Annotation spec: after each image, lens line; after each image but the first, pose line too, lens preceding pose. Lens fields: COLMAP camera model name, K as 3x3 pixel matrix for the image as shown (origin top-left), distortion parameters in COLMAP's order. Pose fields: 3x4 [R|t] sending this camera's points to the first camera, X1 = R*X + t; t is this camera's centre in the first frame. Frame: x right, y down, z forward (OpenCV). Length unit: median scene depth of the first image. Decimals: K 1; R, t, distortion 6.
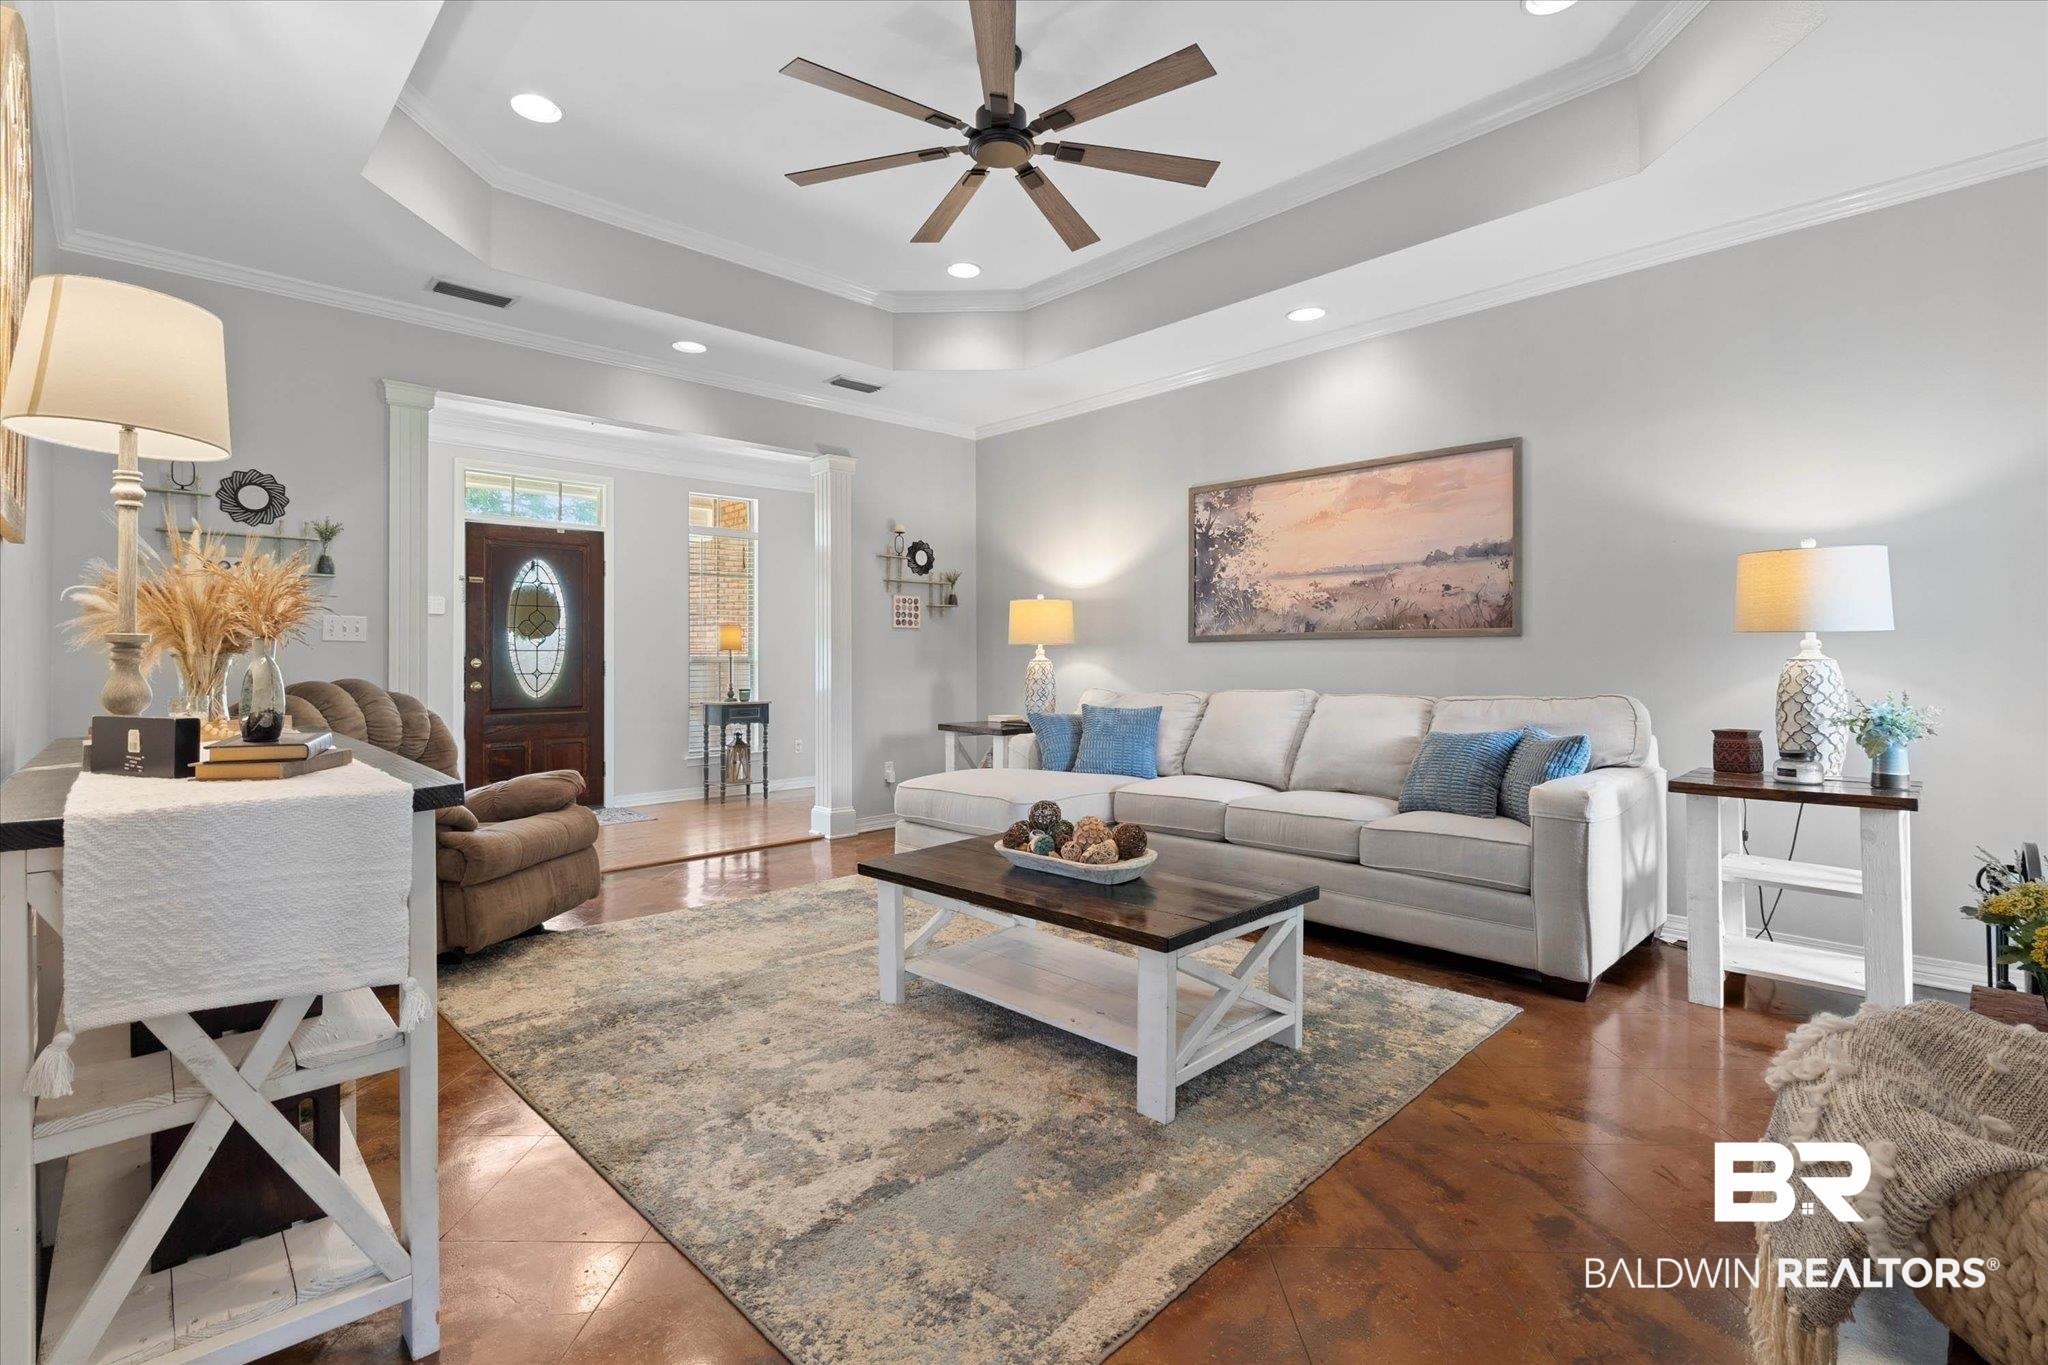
lens RADIAL K [[939.6, 0, 1014.5], [0, 939.6, 646.0], [0, 0, 1]] dist [-0.002558, 0.000593]
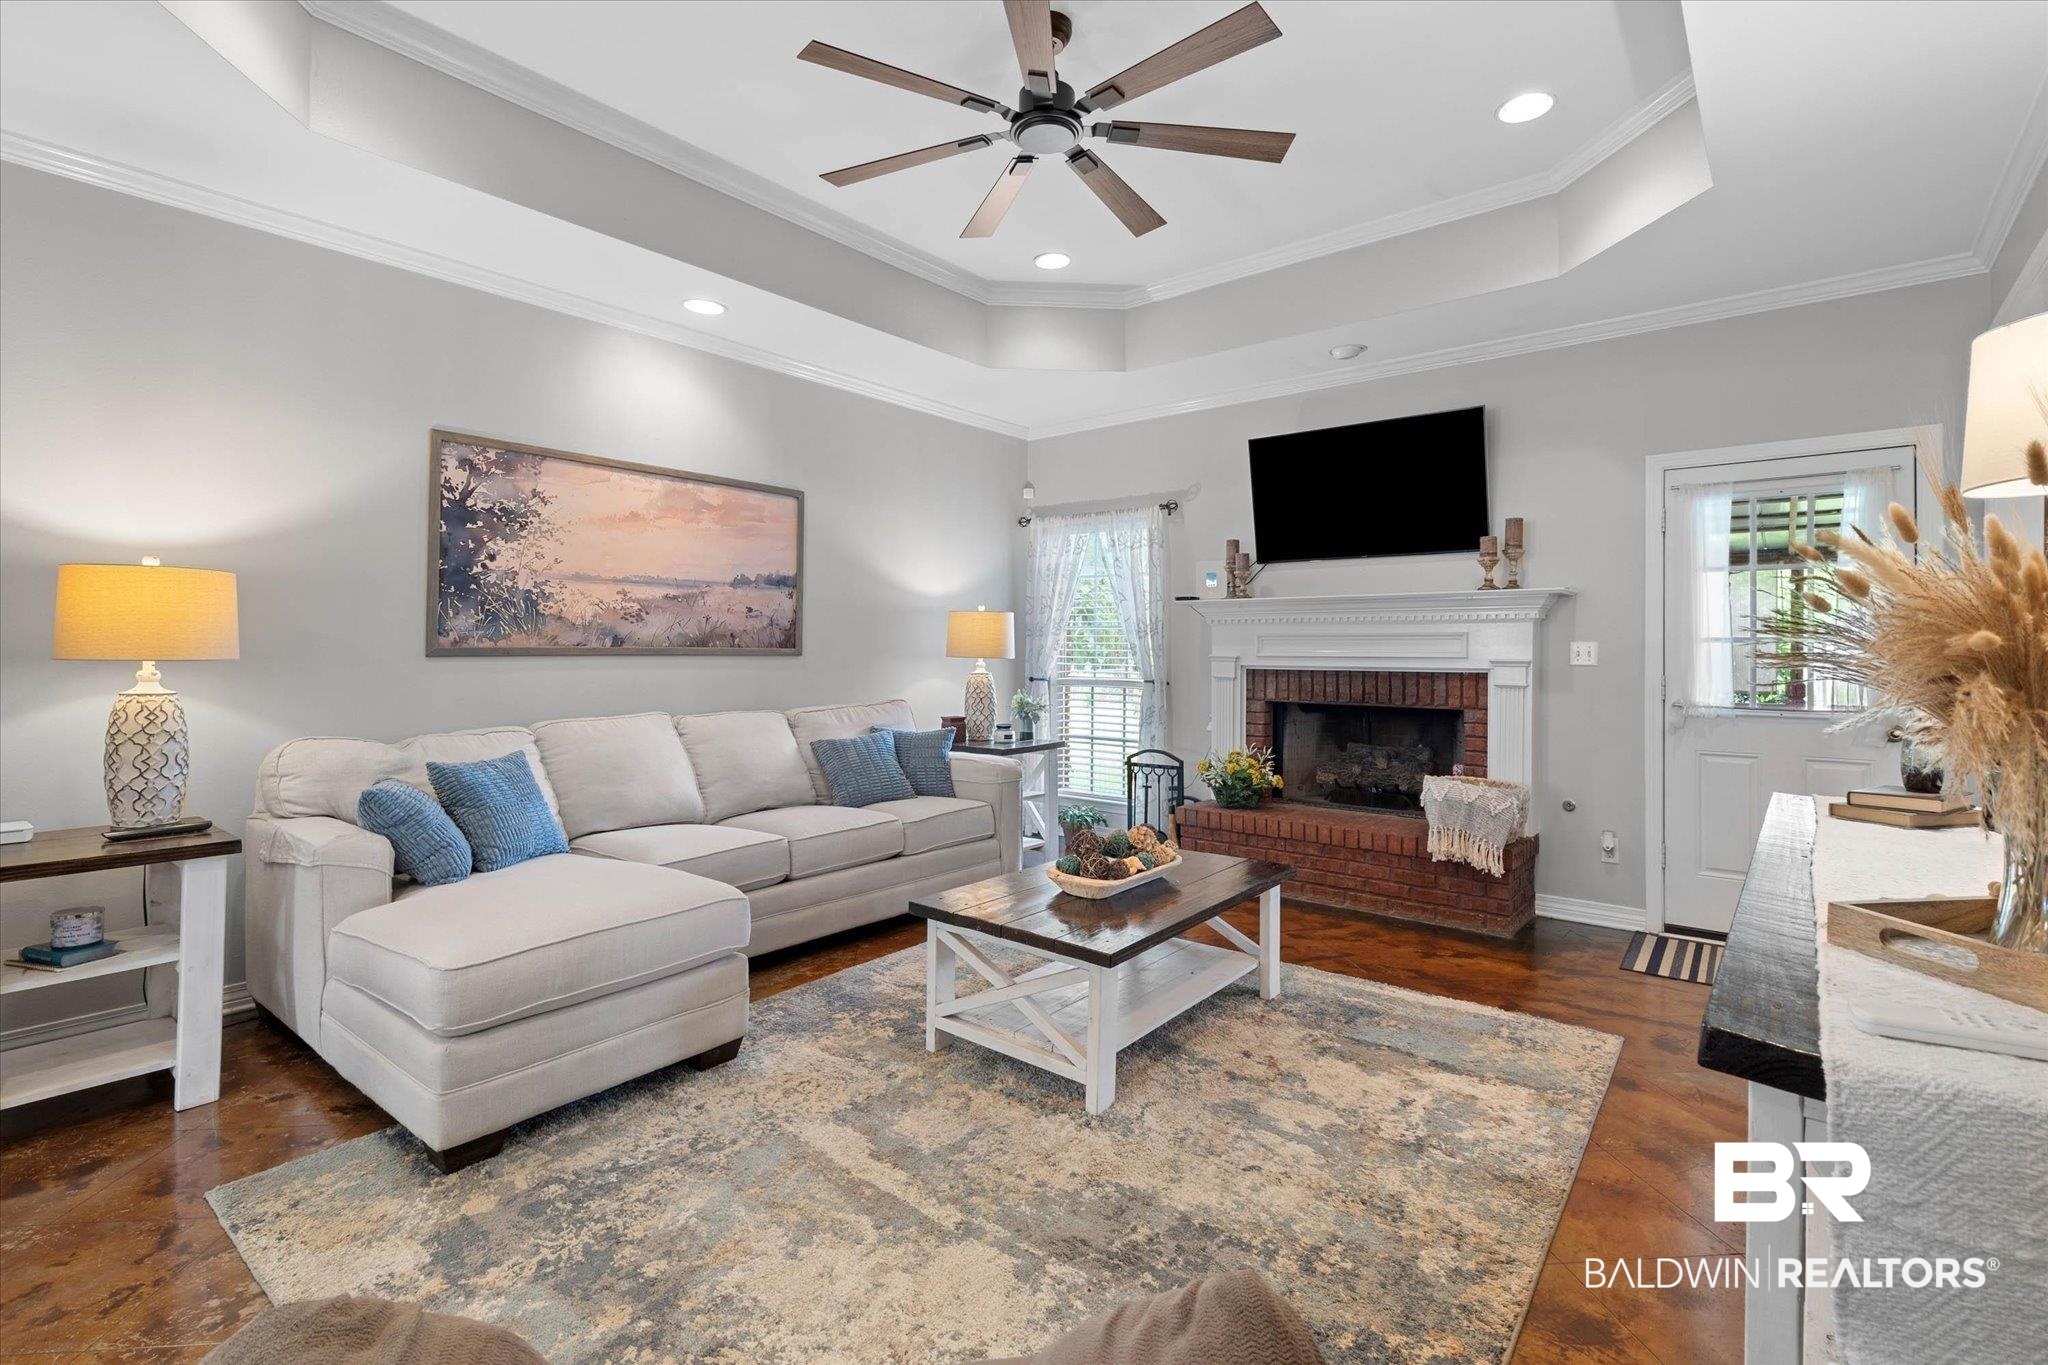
lens RADIAL K [[939.6, 0, 1015.8], [0, 939.6, 648.0], [0, 0, 1]] dist [-0.002558, 0.000593]
pose [[-0.114973, 0.003330, 0.993363, -0.694775], [-0.017146, 0.999839, -0.005336, -0.018115], [-0.993221, -0.017646, -0.114897, 0.857406]]
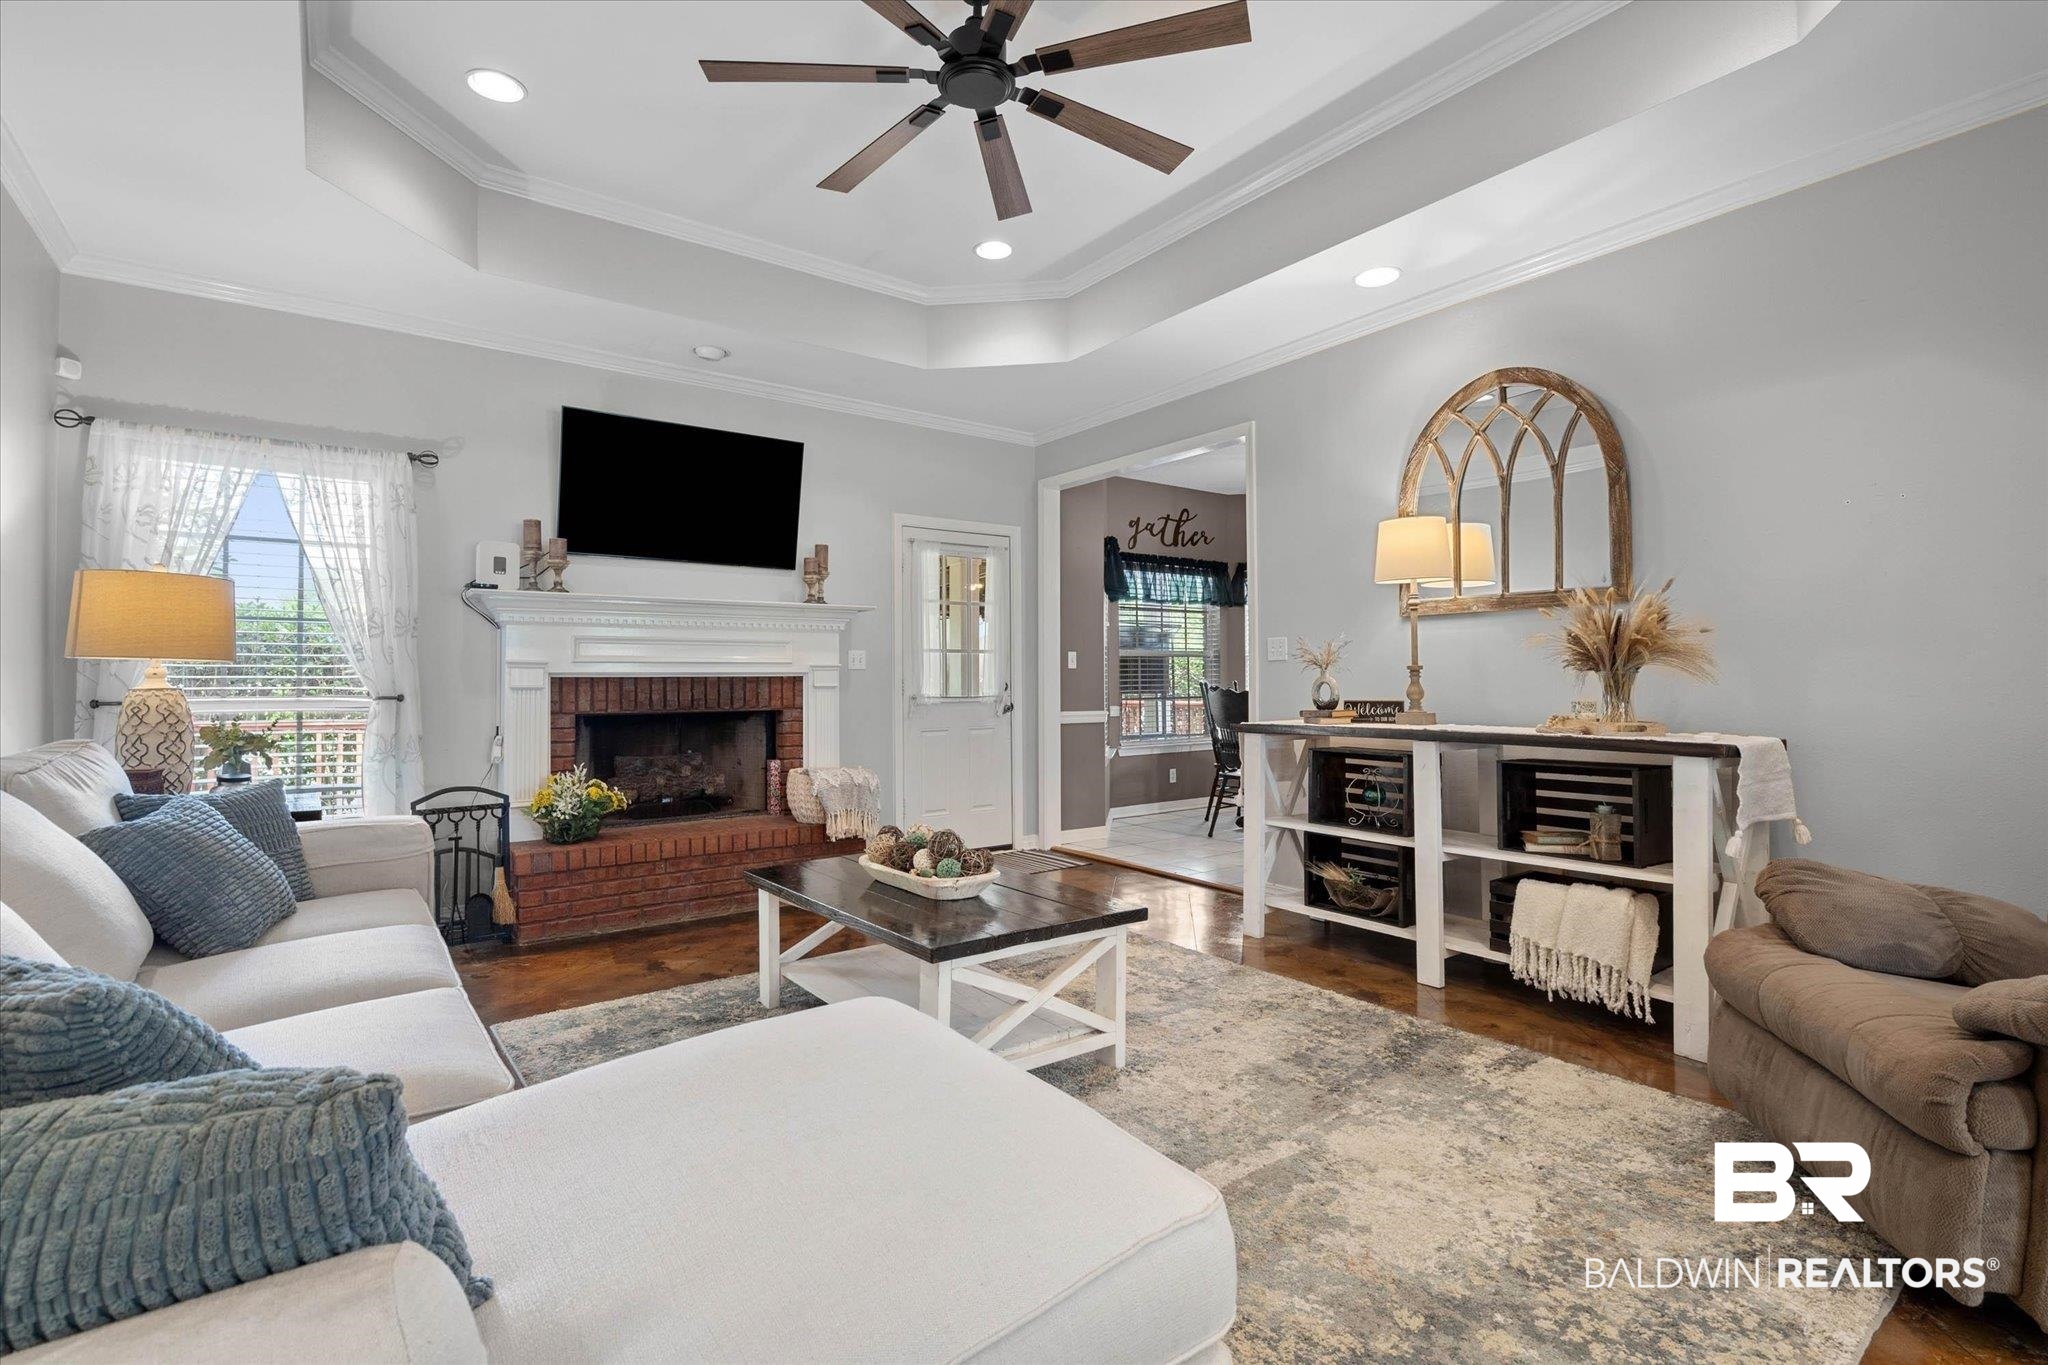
lens RADIAL K [[939.6, 0, 1011.8], [0, 939.6, 665.0], [0, 0, 1]] dist [-0.002558, 0.000593]
pose [[-0.991428, 0.010089, 0.130265, -0.114435], [0.006509, 0.999590, -0.027879, 0.017463], [-0.130493, -0.026792, -0.991087, 1.391109]]
